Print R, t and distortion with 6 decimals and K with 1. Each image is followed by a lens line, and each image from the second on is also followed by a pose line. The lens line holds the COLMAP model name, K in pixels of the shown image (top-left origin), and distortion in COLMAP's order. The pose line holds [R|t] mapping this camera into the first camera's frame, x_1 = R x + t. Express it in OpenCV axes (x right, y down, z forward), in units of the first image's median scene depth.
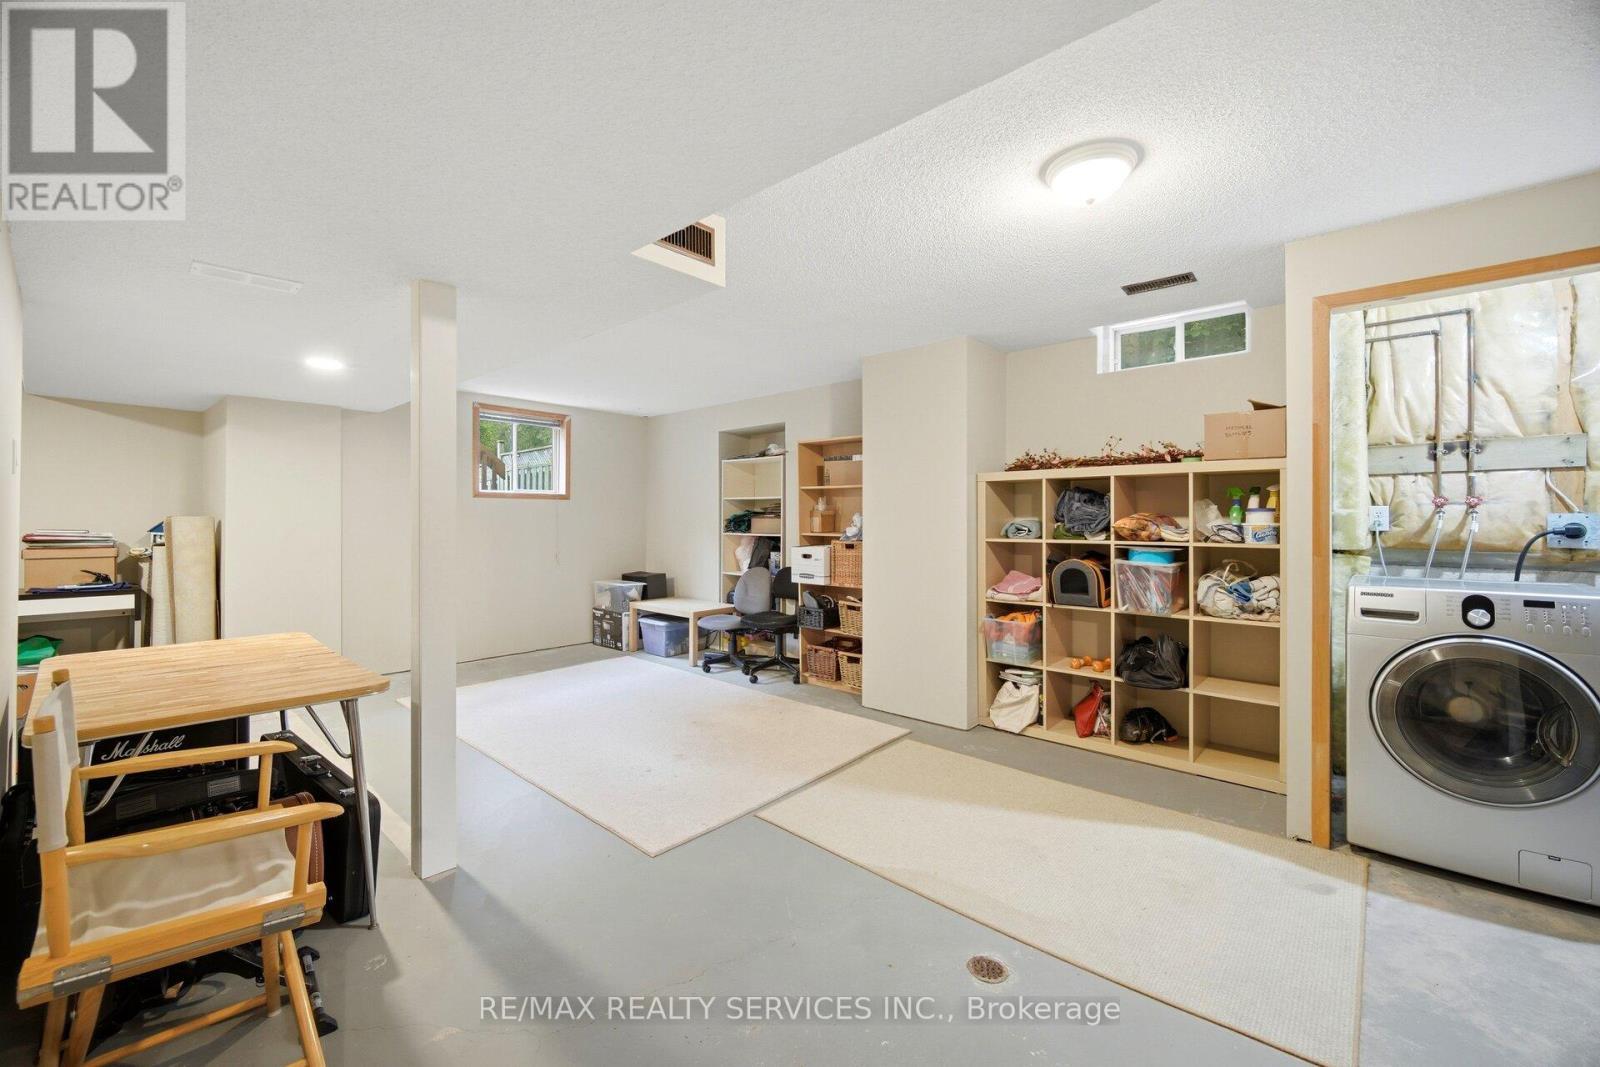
lens RADIAL K [[626.4, 0, 796.2], [0, 626.4, 535.1], [0, 0, 1]] dist [-0.000704, -0.000075]
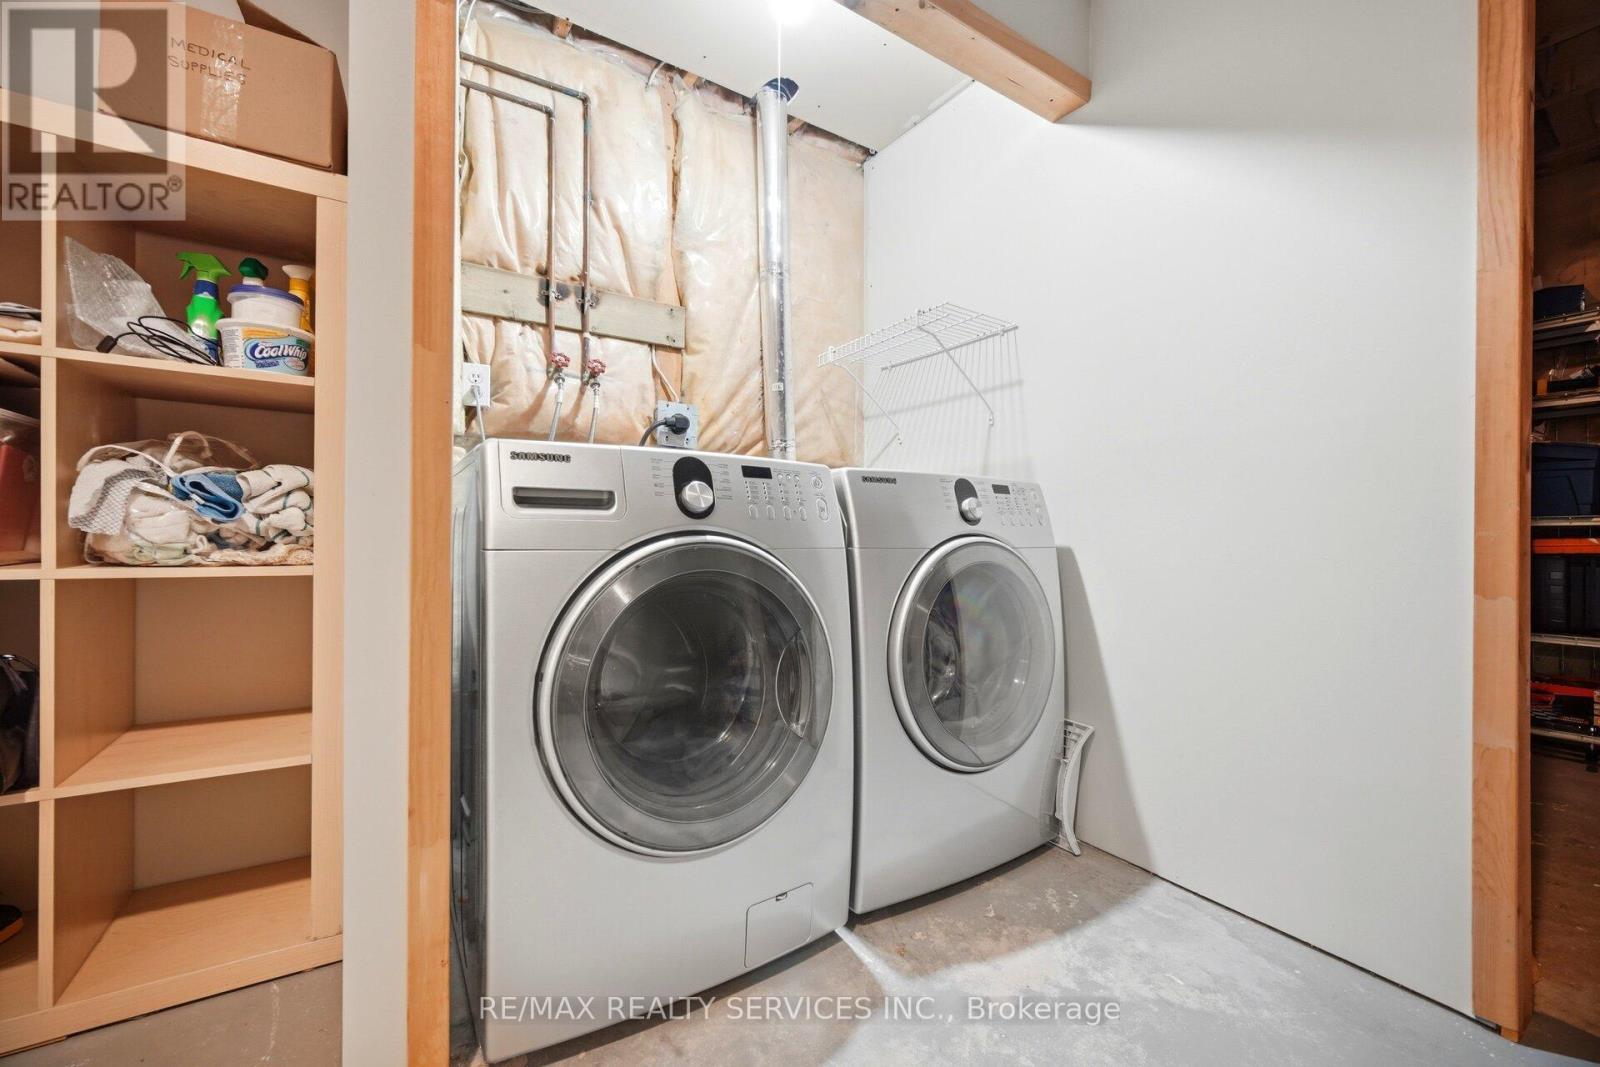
lens RADIAL K [[626.4, 0, 793.8], [0, 626.4, 537.3], [0, 0, 1]] dist [-0.000704, -0.000075]
pose [[0.234790, 0.003832, 0.972039, 0.438104], [-0.001420, 0.999993, -0.003600, 0.123449], [-0.972045, -0.000536, 0.234793, 0.585817]]
